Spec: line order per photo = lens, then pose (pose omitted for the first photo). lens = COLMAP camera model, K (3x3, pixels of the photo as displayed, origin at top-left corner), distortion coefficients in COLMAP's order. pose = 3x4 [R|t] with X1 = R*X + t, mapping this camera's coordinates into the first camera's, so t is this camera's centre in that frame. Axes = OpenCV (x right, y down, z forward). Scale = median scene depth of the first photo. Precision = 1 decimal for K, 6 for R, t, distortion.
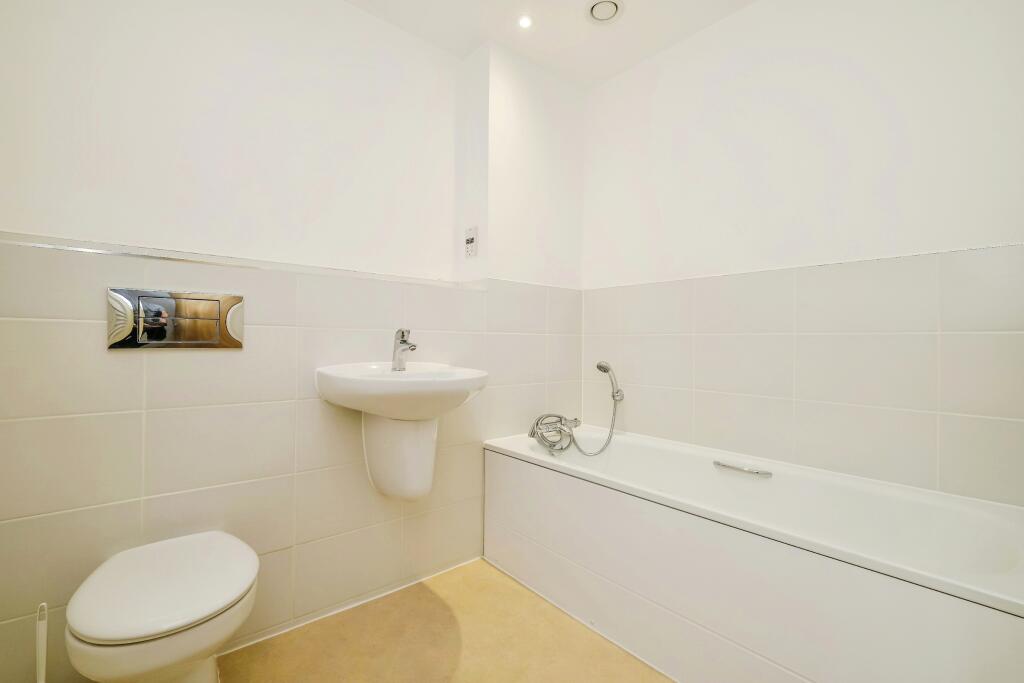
lens RADIAL K [[443.3, 0, 508.7], [0, 443.3, 336.9], [0, 0, 1]] dist [-0.001212, -0.000498]
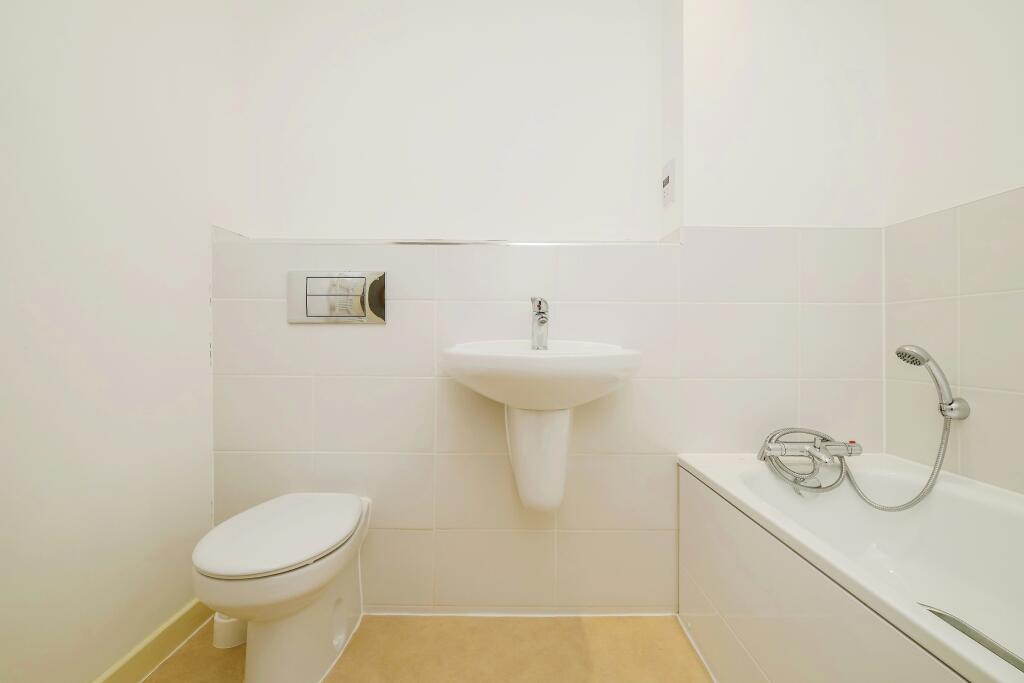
lens RADIAL K [[448.9, 0, 512.0], [0, 448.9, 341.5], [0, 0, 1]] dist [-0.001665, -0.000182]
pose [[0.772742, -0.006998, -0.634681, 0.188998], [0.010079, 0.999948, 0.001246, 0.046732], [0.634640, -0.007360, 0.772773, 0.256762]]
